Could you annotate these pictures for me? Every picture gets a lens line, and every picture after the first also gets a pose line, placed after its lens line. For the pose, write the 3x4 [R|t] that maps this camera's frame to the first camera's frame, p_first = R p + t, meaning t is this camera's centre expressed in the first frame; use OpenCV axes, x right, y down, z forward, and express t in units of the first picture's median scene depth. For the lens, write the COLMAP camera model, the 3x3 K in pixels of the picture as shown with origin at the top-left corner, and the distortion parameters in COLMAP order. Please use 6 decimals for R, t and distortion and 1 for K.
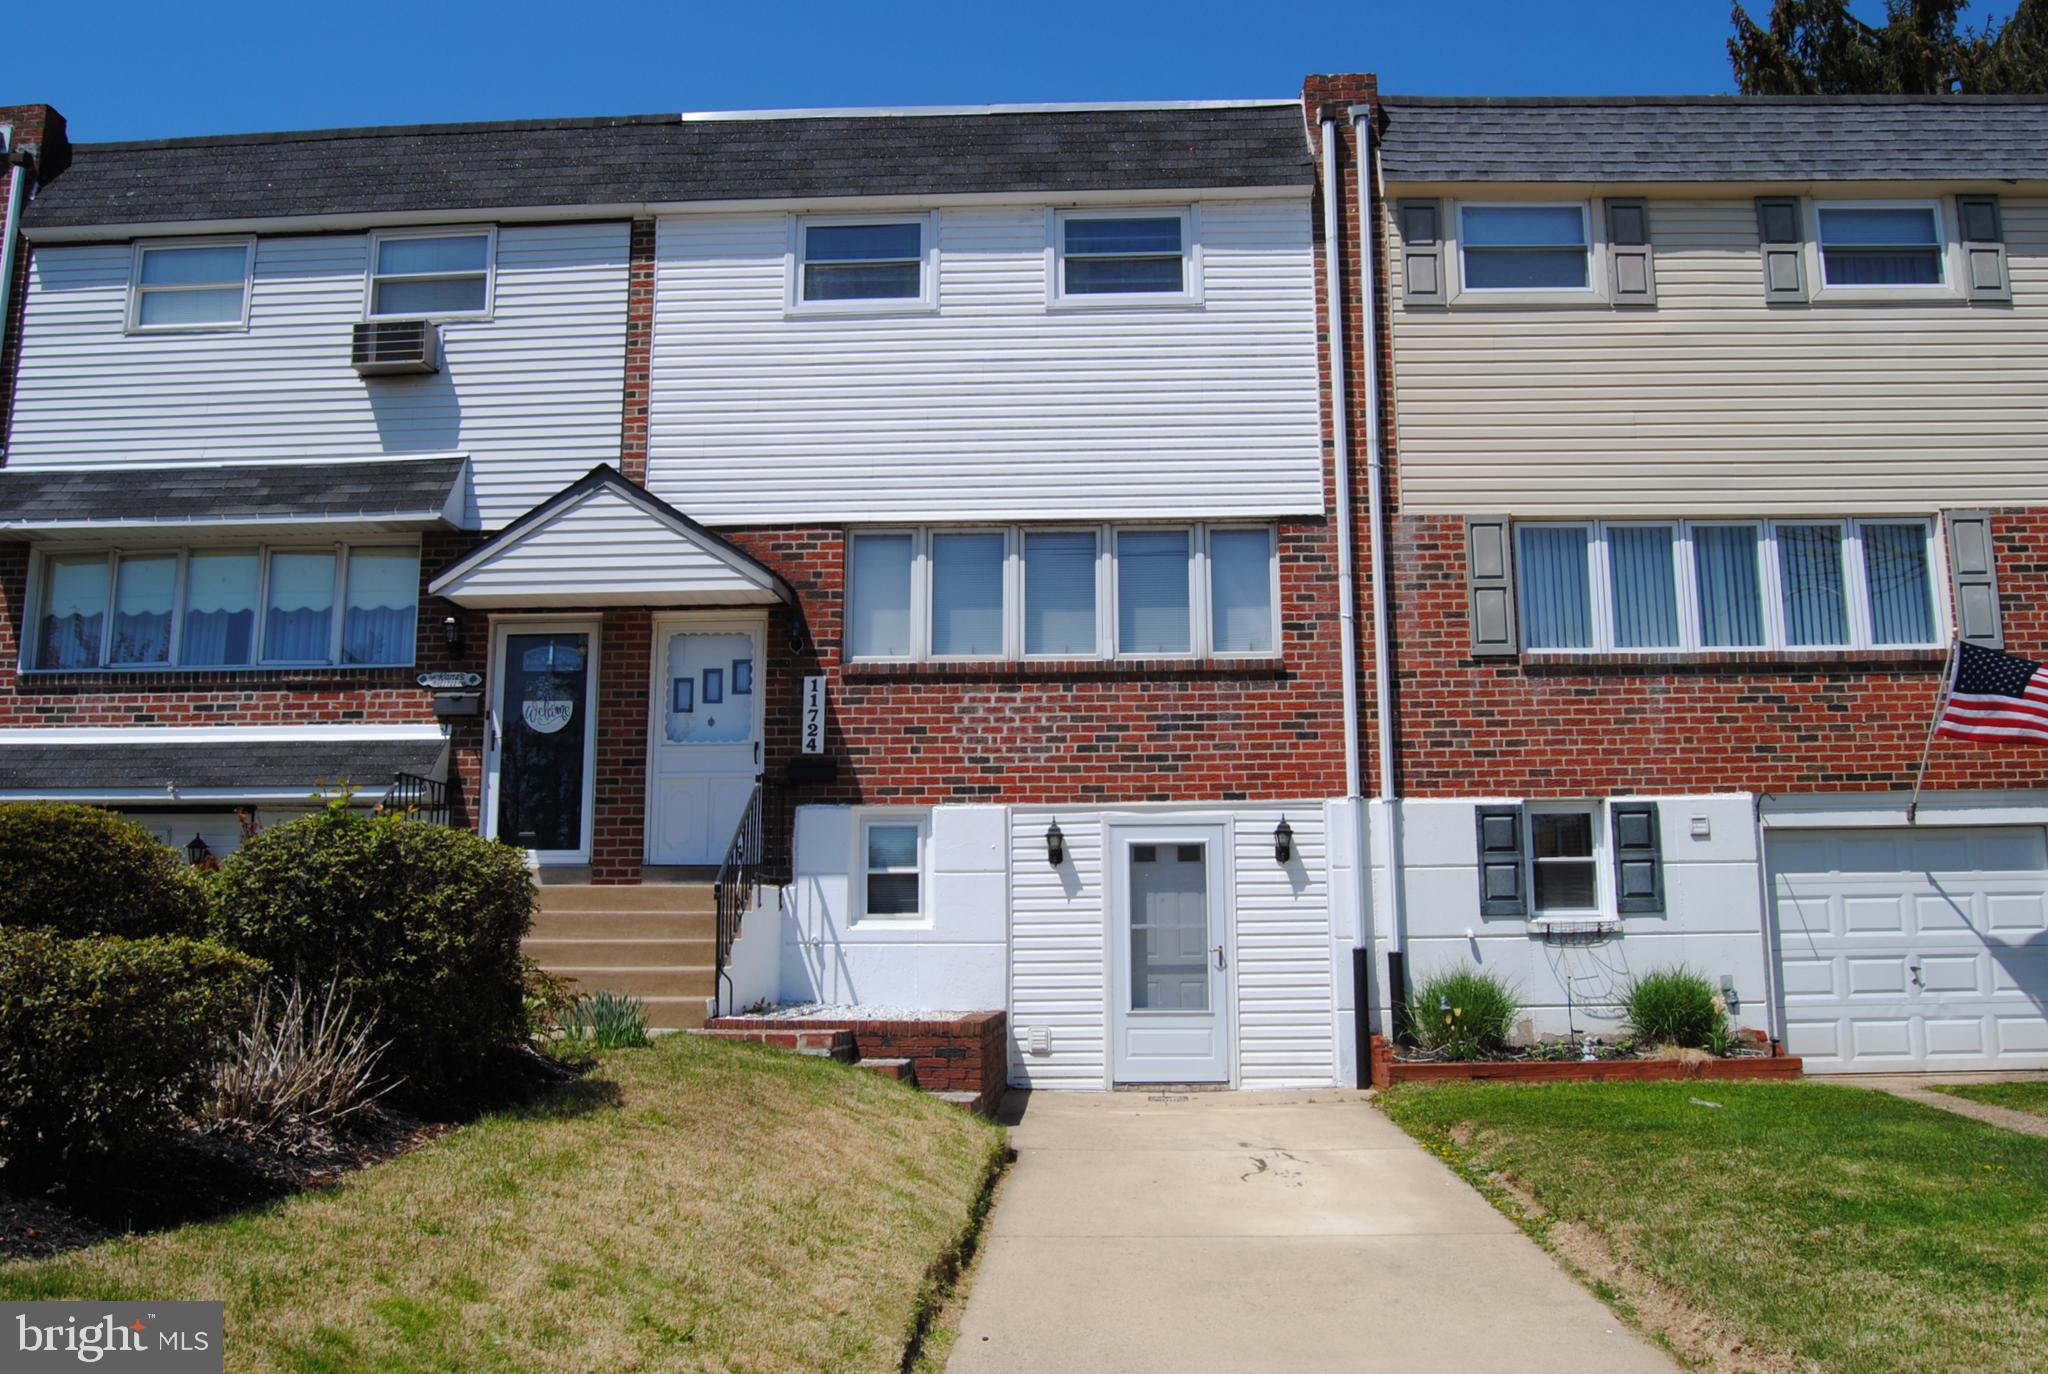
lens RADIAL K [[1658.5, 0, 1055.5], [0, 1658.5, 694.4], [0, 0, 1]] dist [-0.100375, 0.036221]
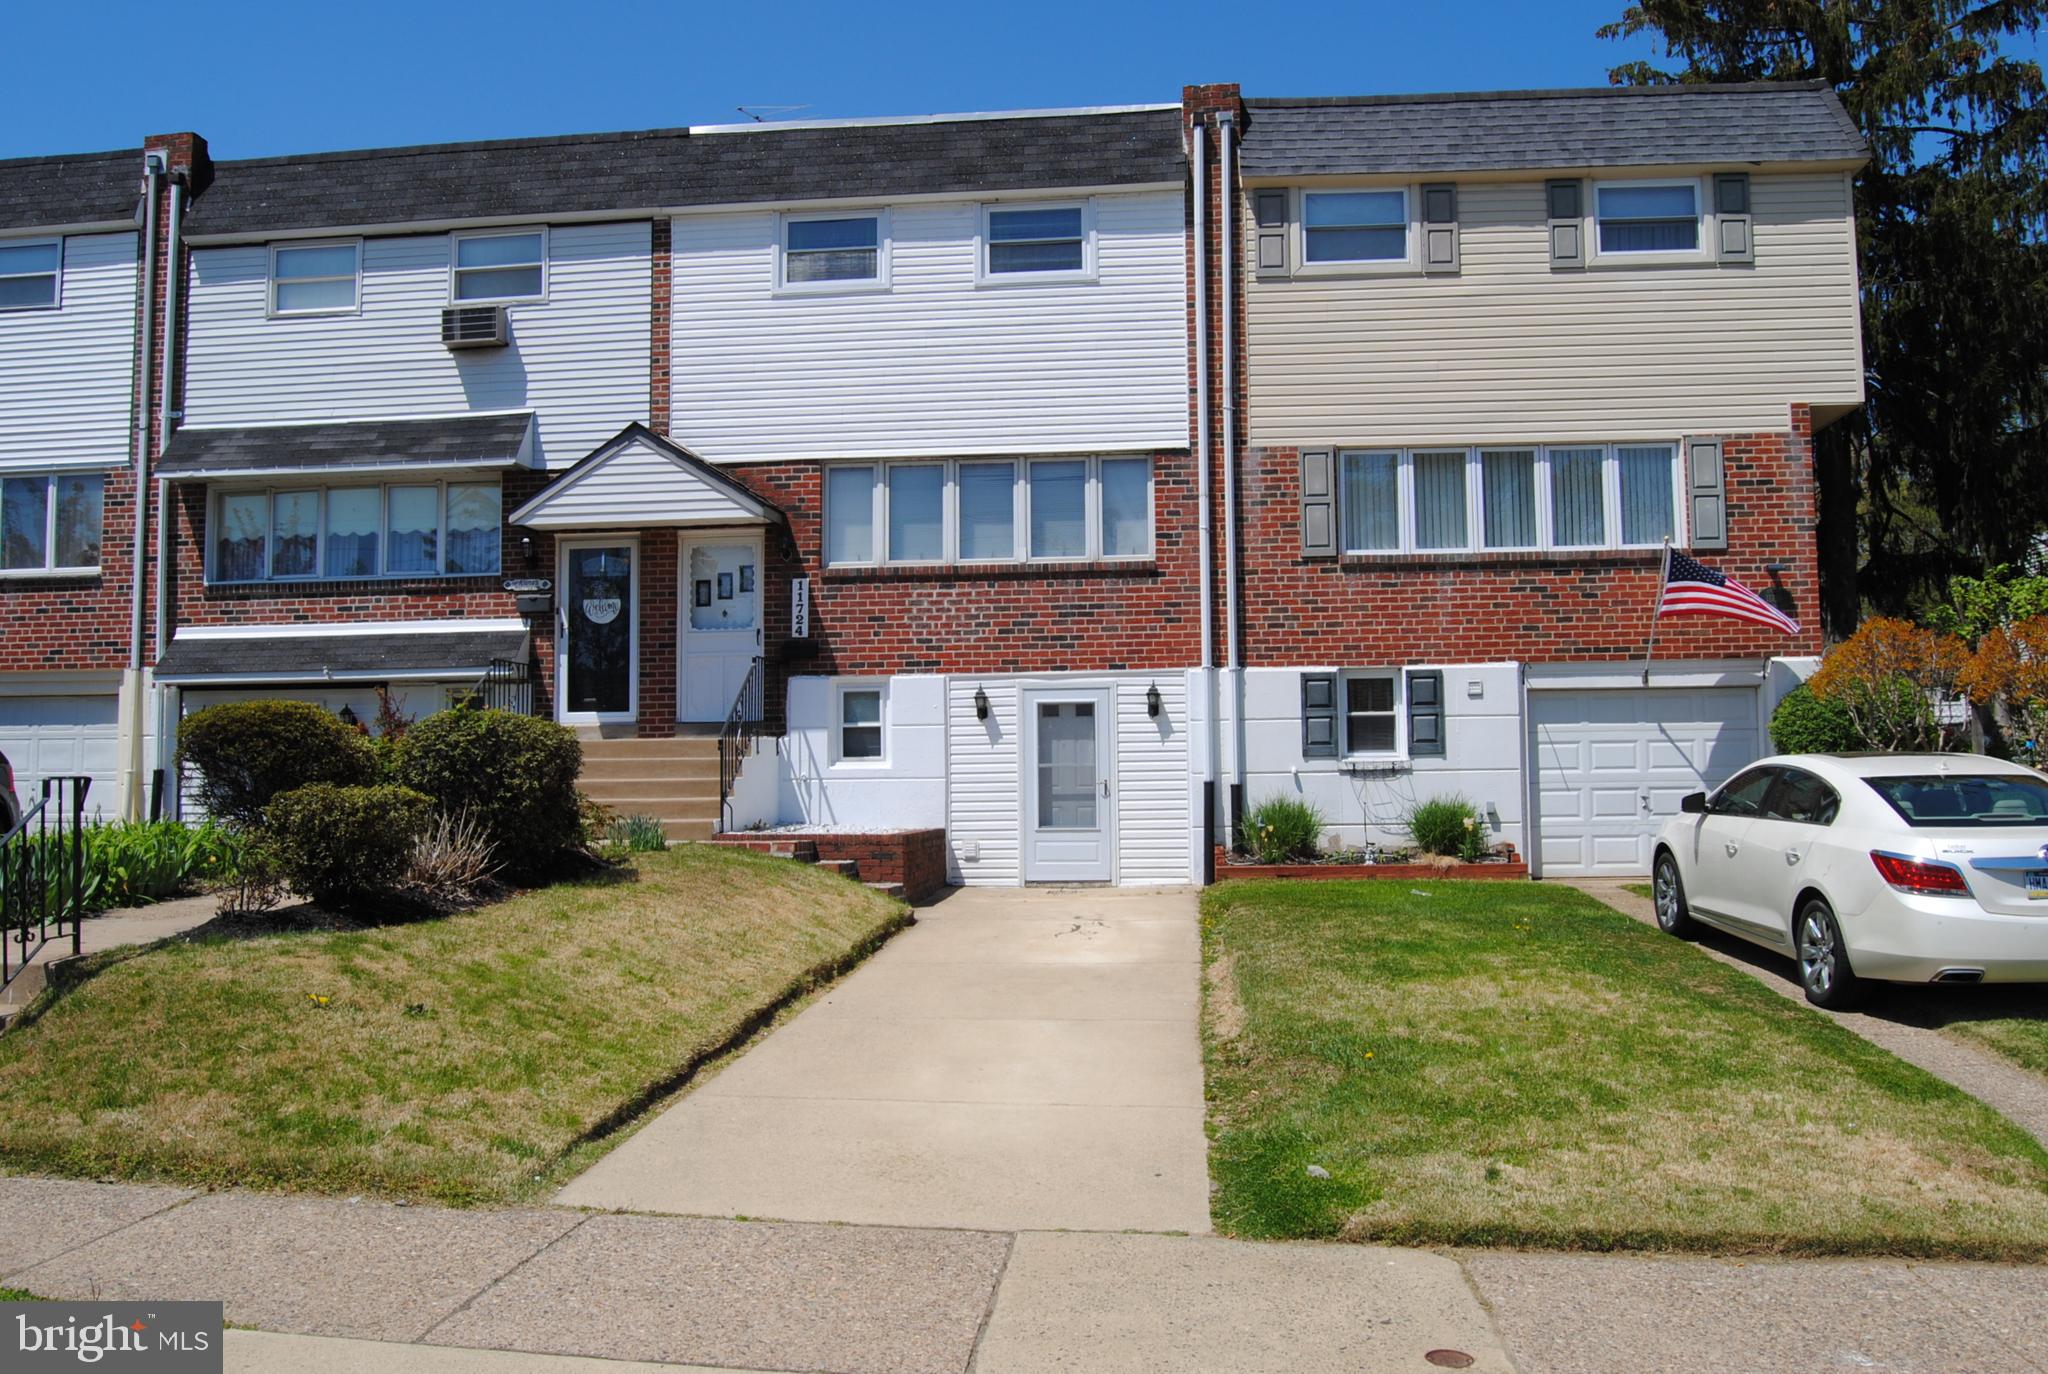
lens RADIAL K [[1658.5, 0, 1055.5], [0, 1658.5, 694.4], [0, 0, 1]] dist [-0.100375, 0.036221]
pose [[0.998694, -0.008497, -0.050379, 0.123015], [0.013761, 0.994366, 0.105101, -0.054829], [0.049202, -0.105657, 0.993185, -0.308305]]
